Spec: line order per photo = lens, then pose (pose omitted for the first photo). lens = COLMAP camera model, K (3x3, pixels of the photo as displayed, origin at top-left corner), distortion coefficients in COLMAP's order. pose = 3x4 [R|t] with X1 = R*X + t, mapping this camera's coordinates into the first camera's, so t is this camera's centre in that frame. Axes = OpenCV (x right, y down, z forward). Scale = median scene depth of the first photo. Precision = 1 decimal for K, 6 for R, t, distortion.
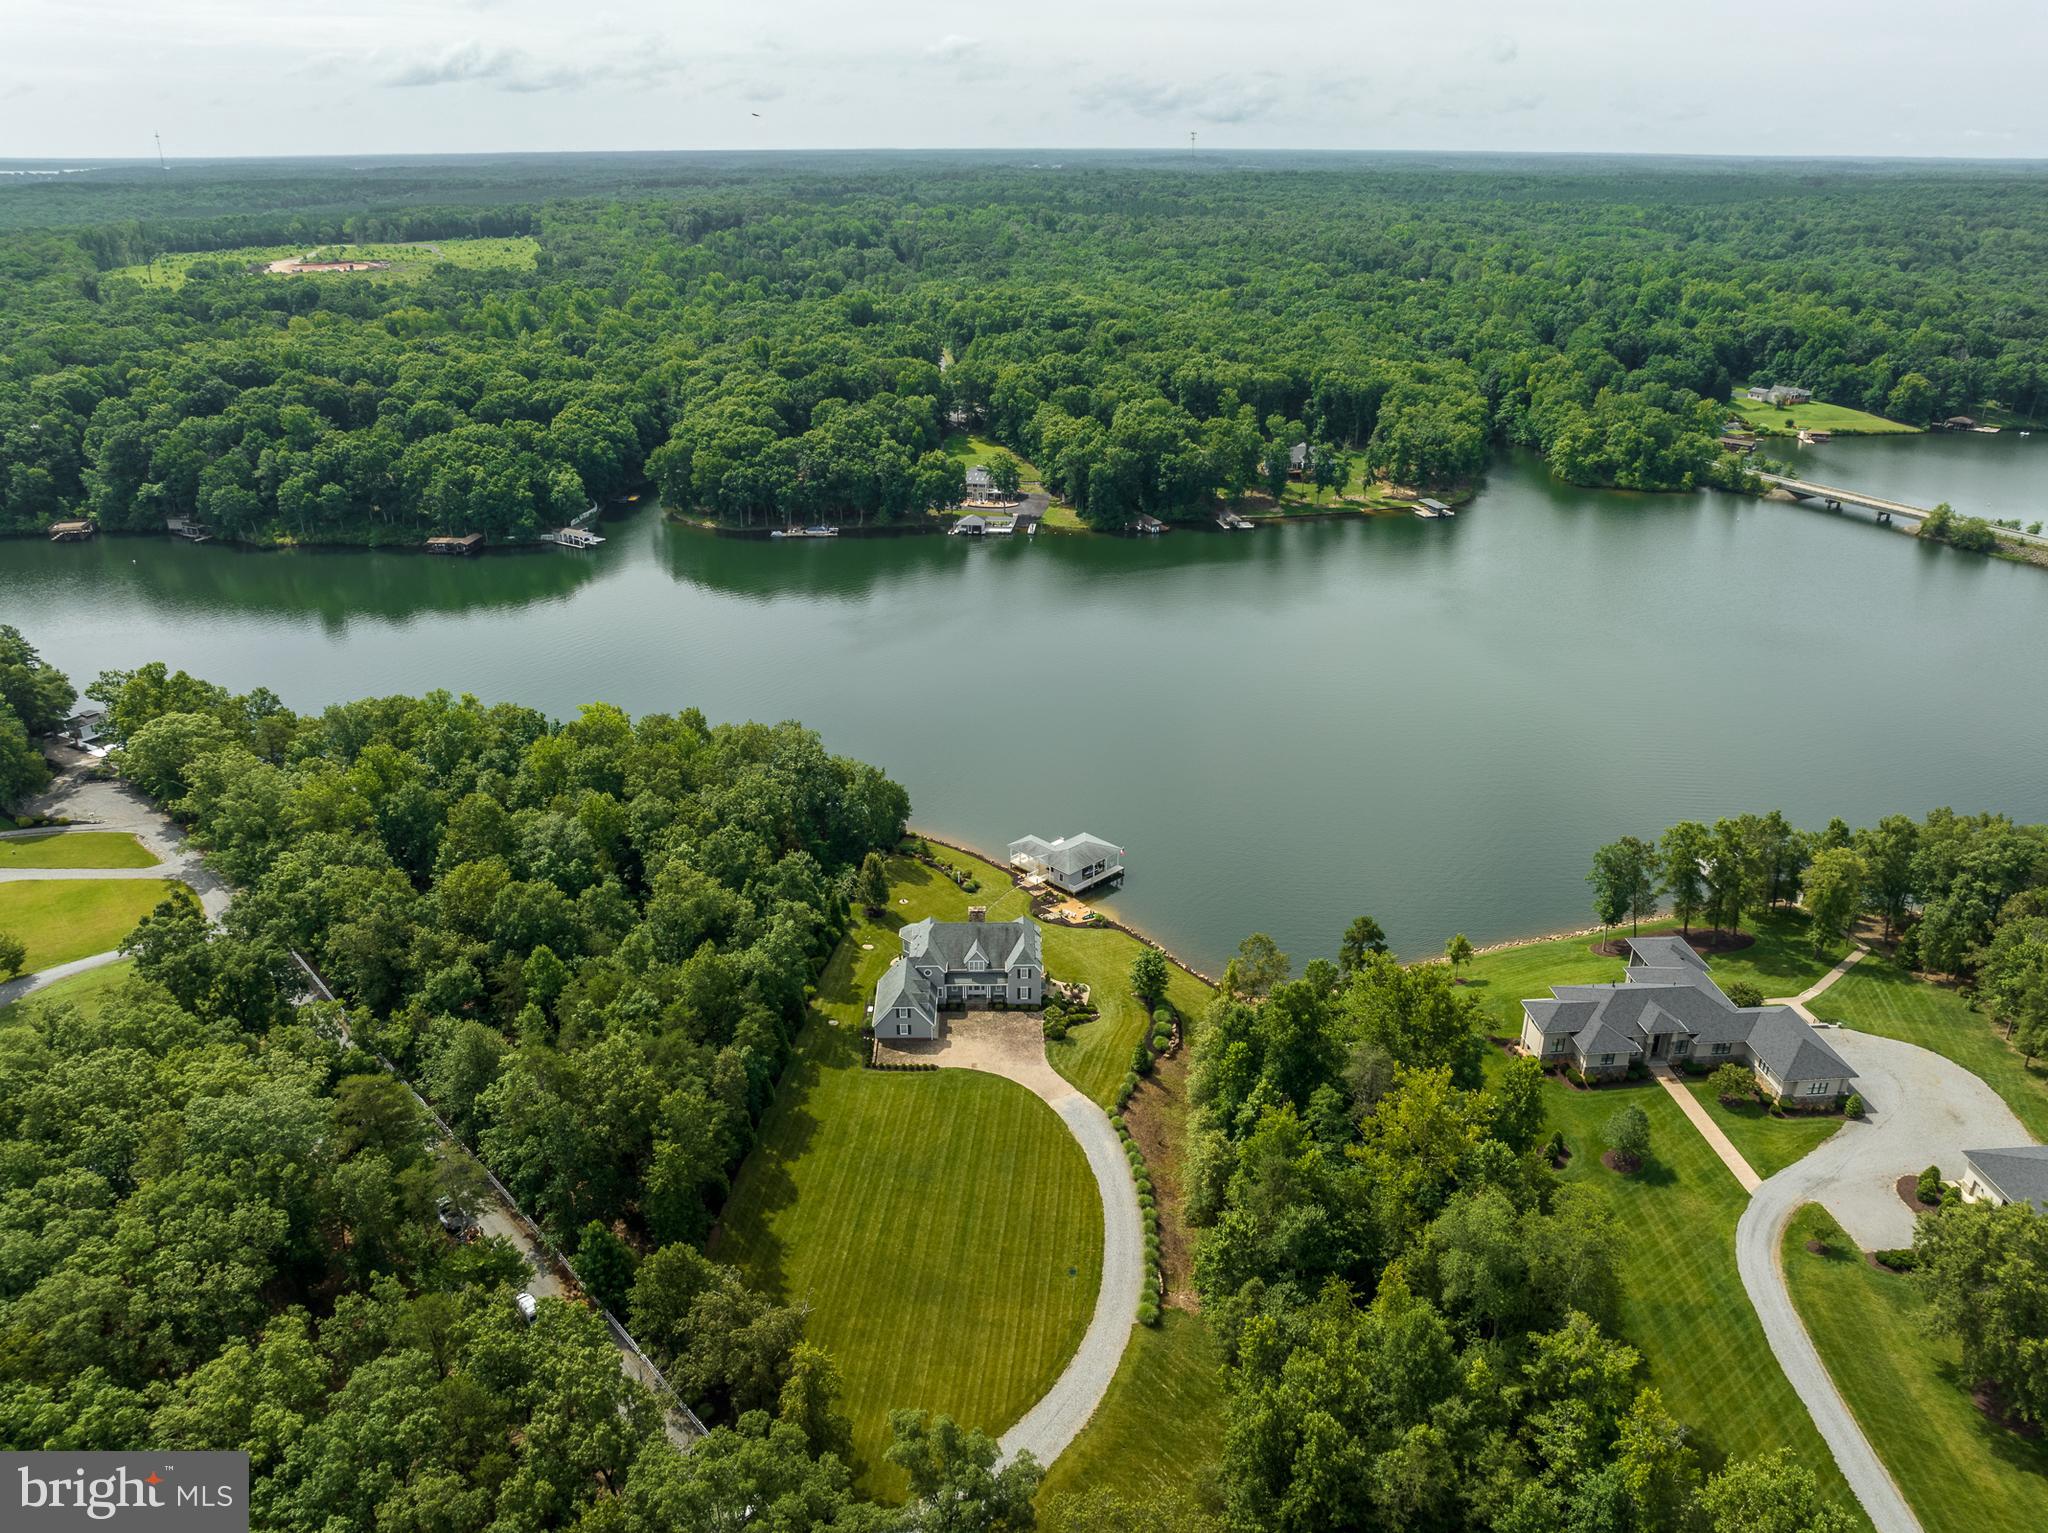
lens RADIAL K [[1489.5, 0, 1024.0], [0, 1489.5, 766.5], [0, 0, 1]] dist [-0.037223, -0.007617]
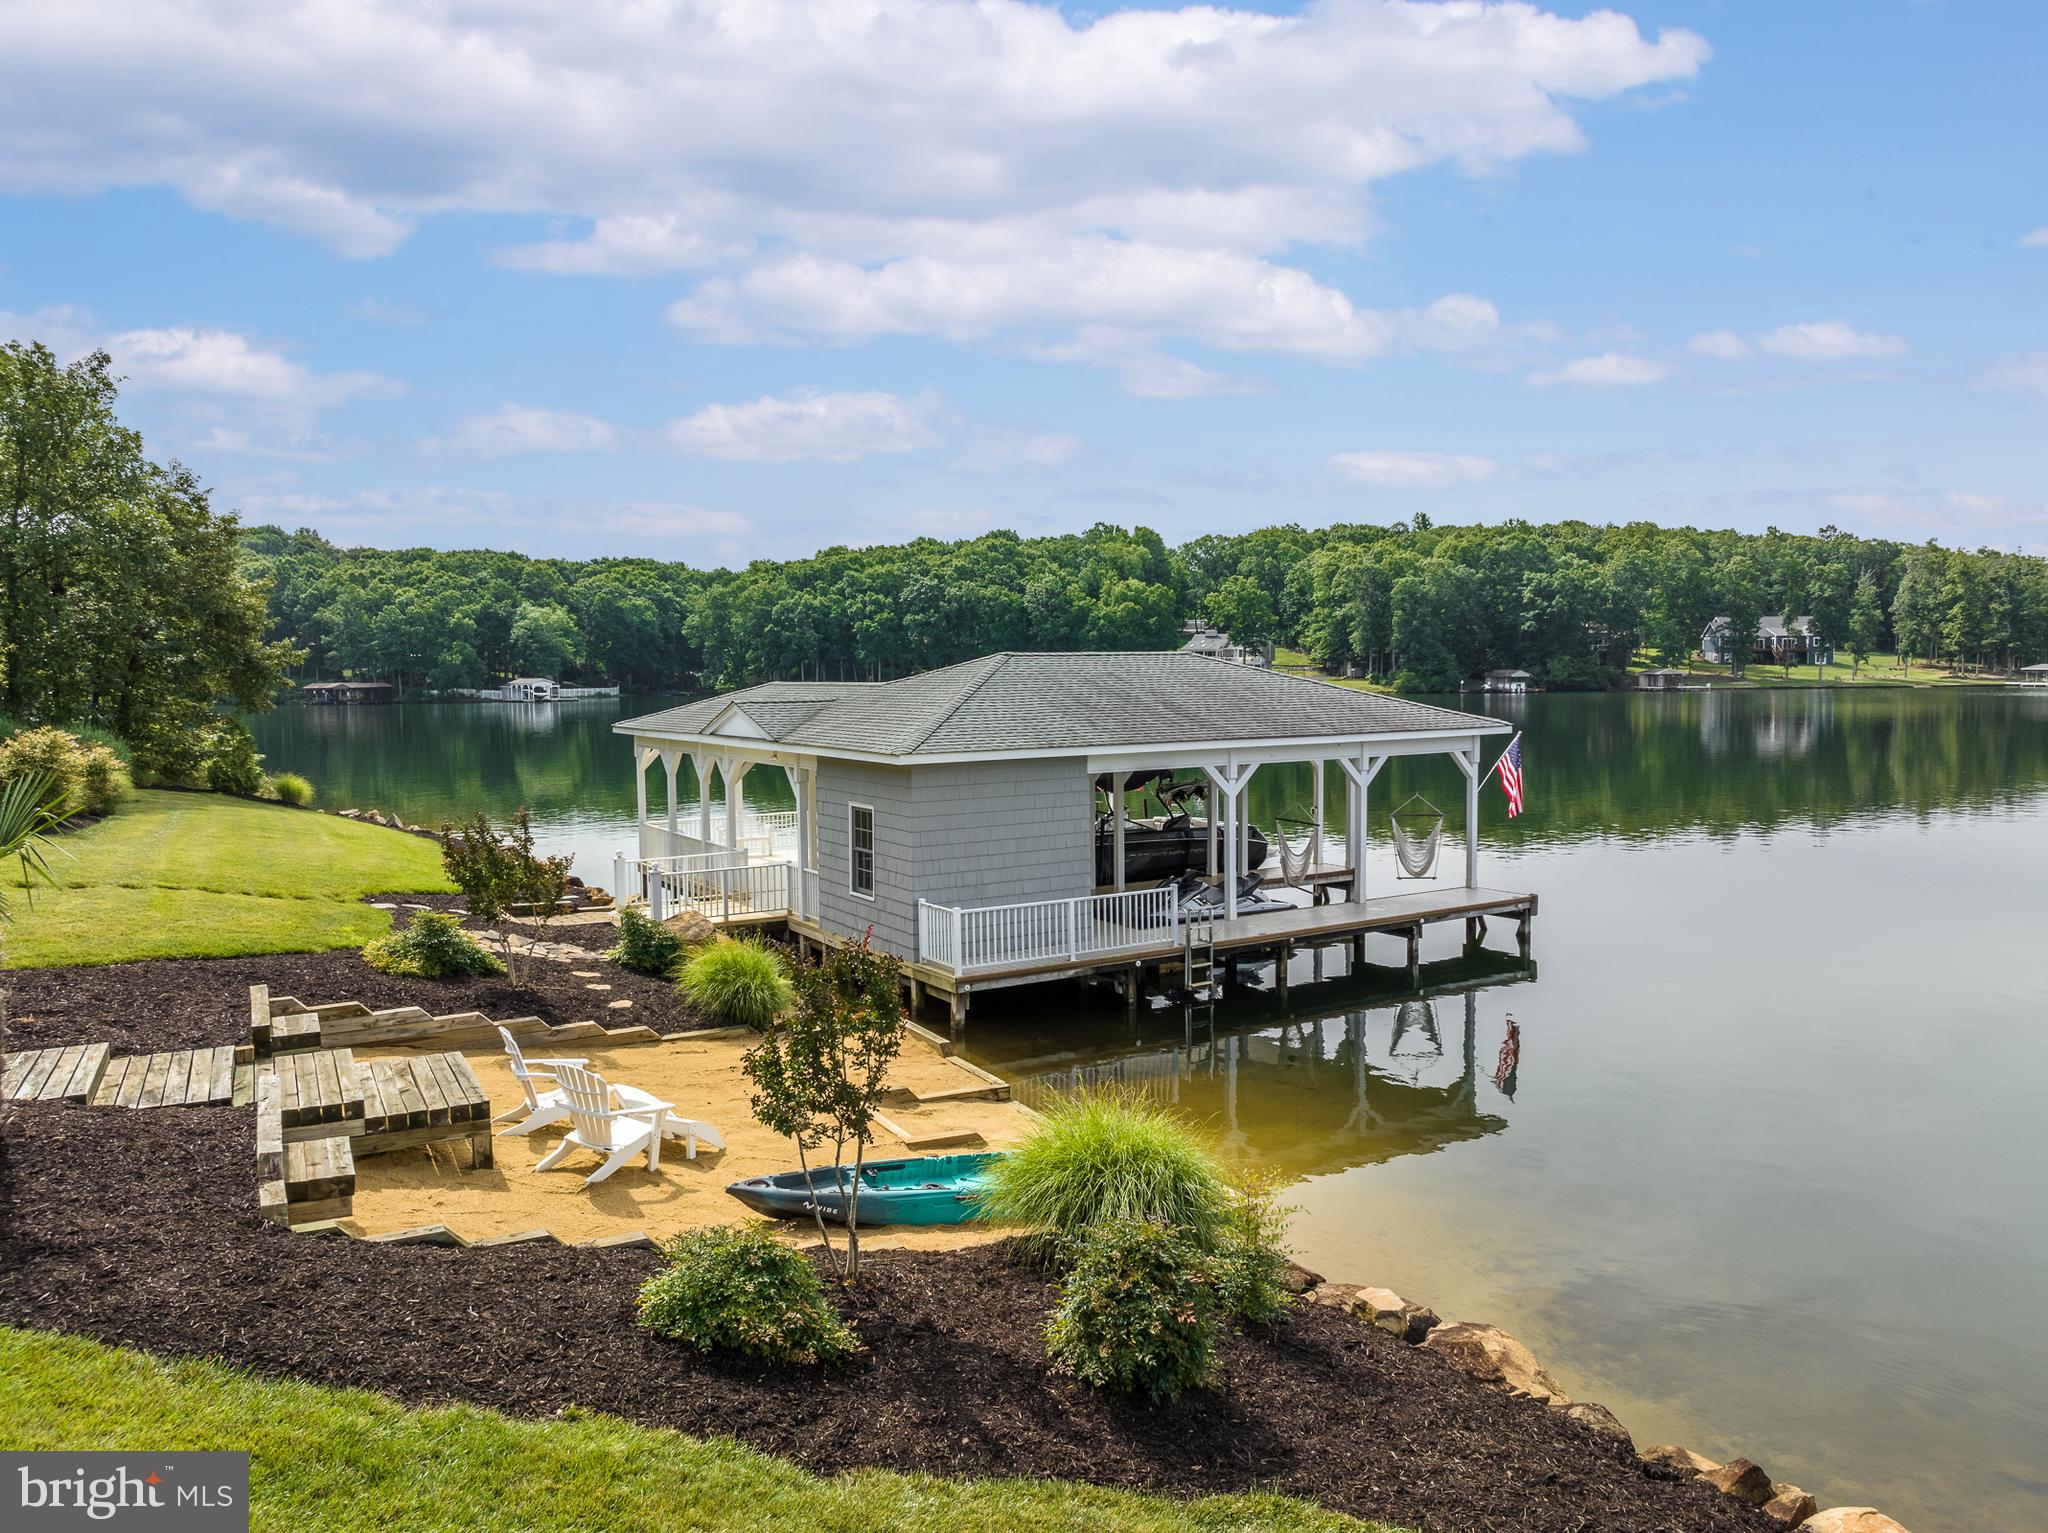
lens RADIAL K [[1422.1, 0, 1038.5], [0, 1422.1, 766.6], [0, 0, 1]] dist [-0.039178, -0.002144]
pose [[0.975705, 0.001336, -0.219085, 0.031222], [-0.076752, 0.938696, -0.336093, 0.054617], [0.205205, 0.344743, 0.915993, 0.509457]]
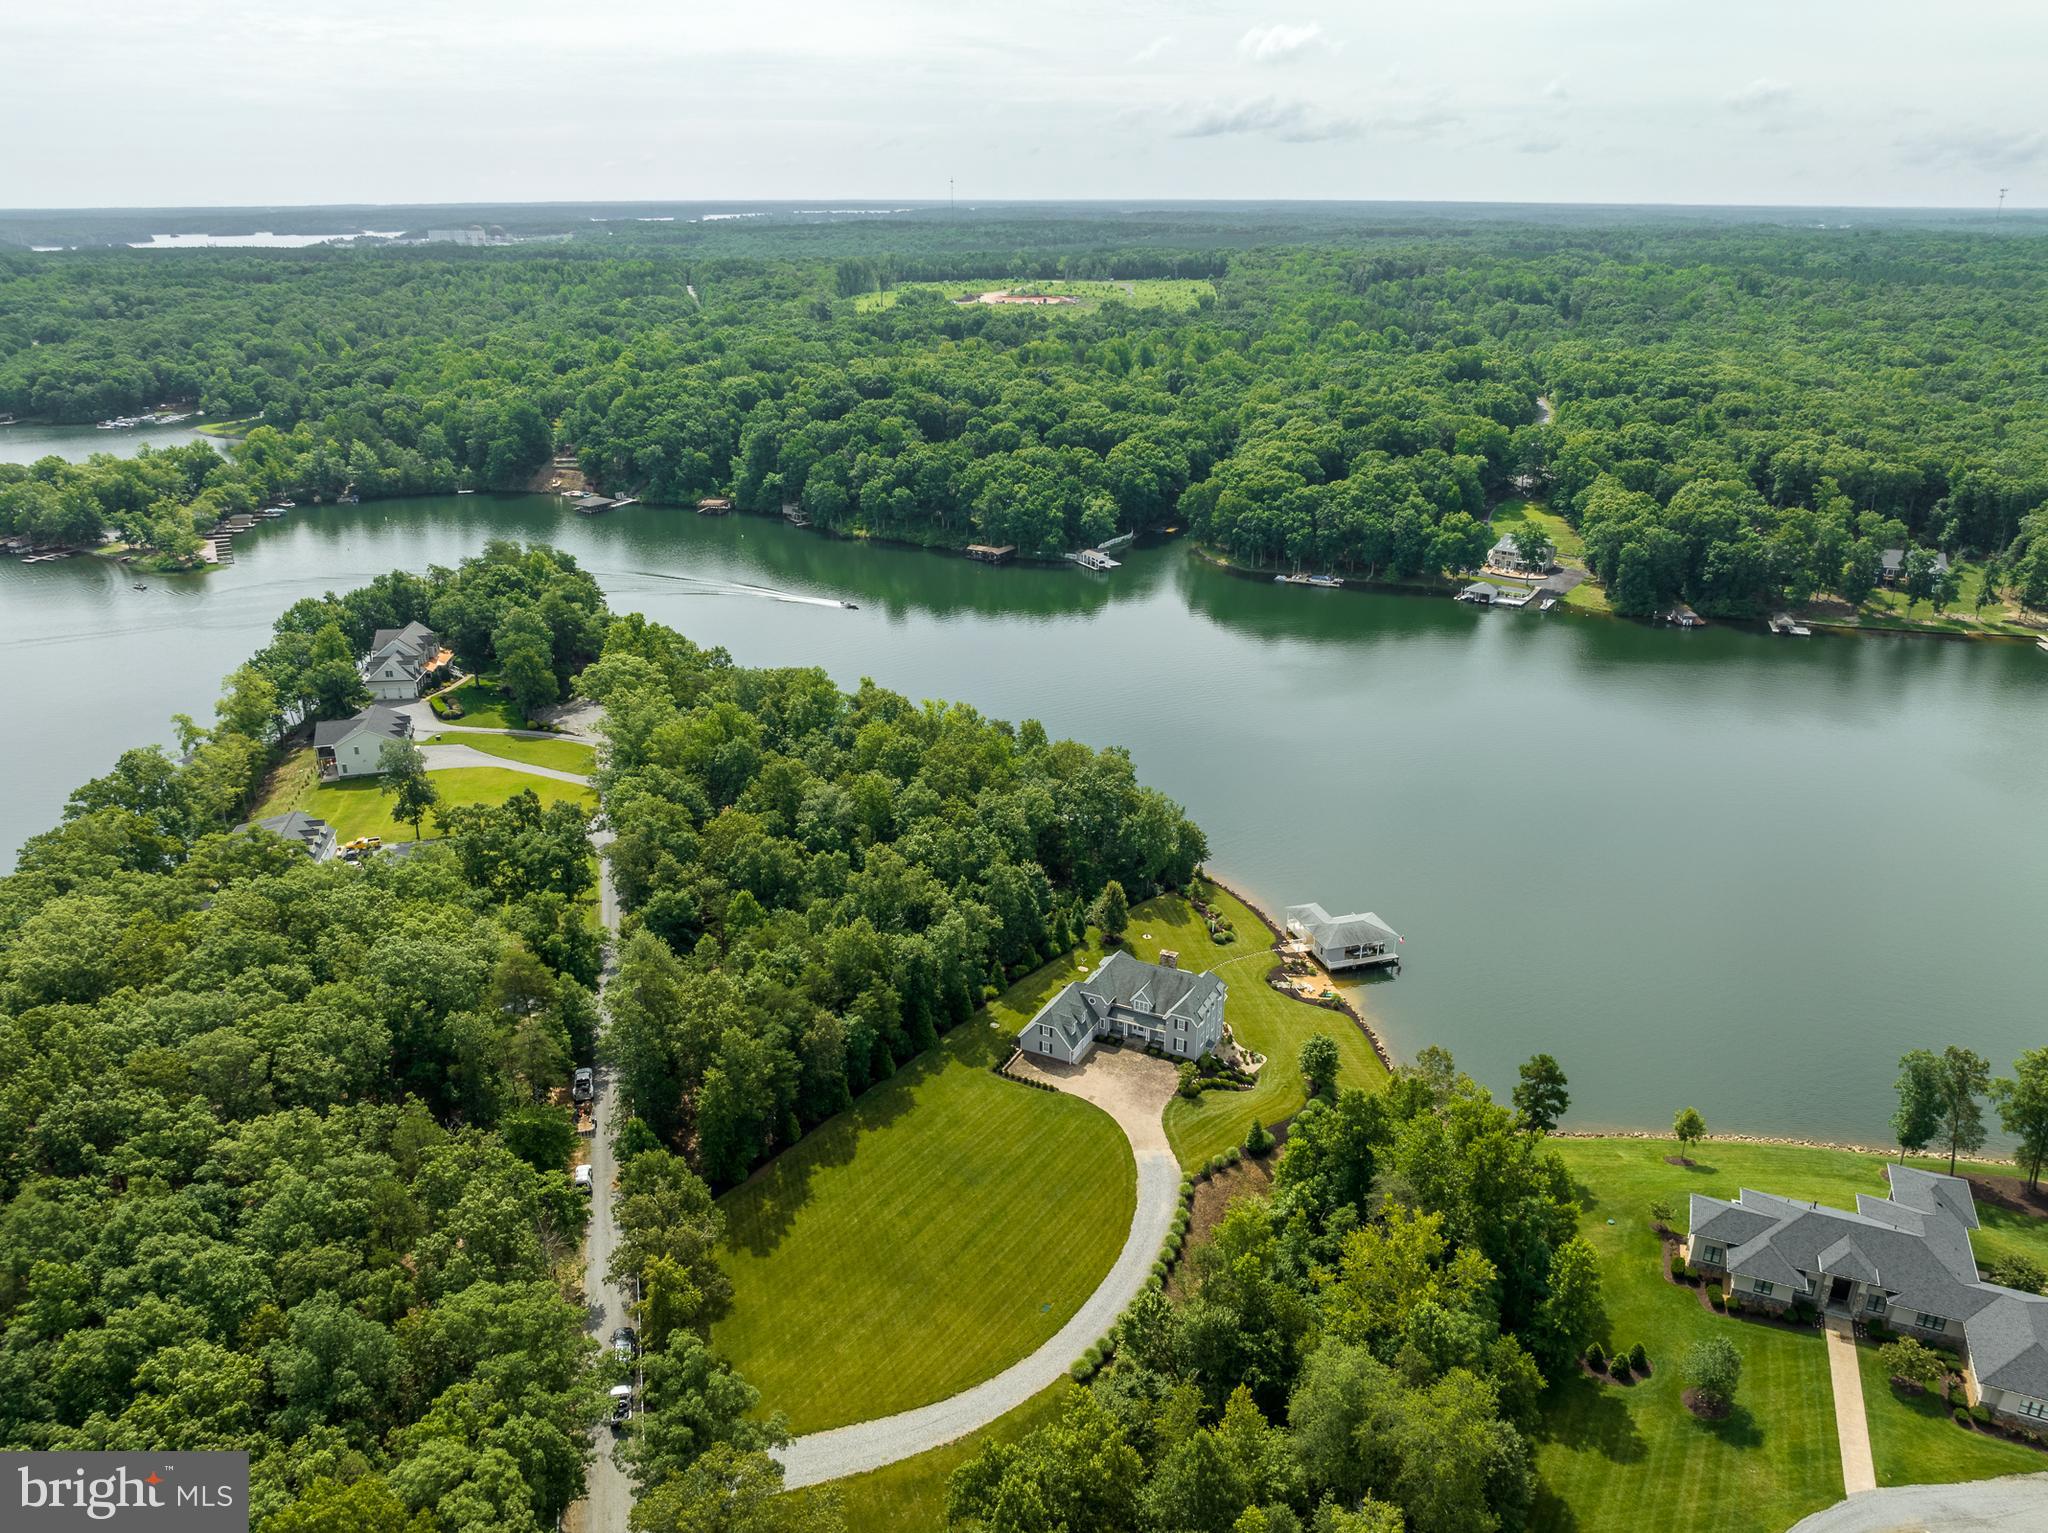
lens RADIAL K [[1500.2, 0, 1006.1], [0, 1500.2, 762.7], [0, 0, 1]] dist [-0.035512, -0.008150]
pose [[0.880426, 0.167139, -0.443750, 0.140528], [-0.182239, 0.983215, 0.008756, -0.008870], [0.437765, 0.073160, 0.896108, 0.020683]]
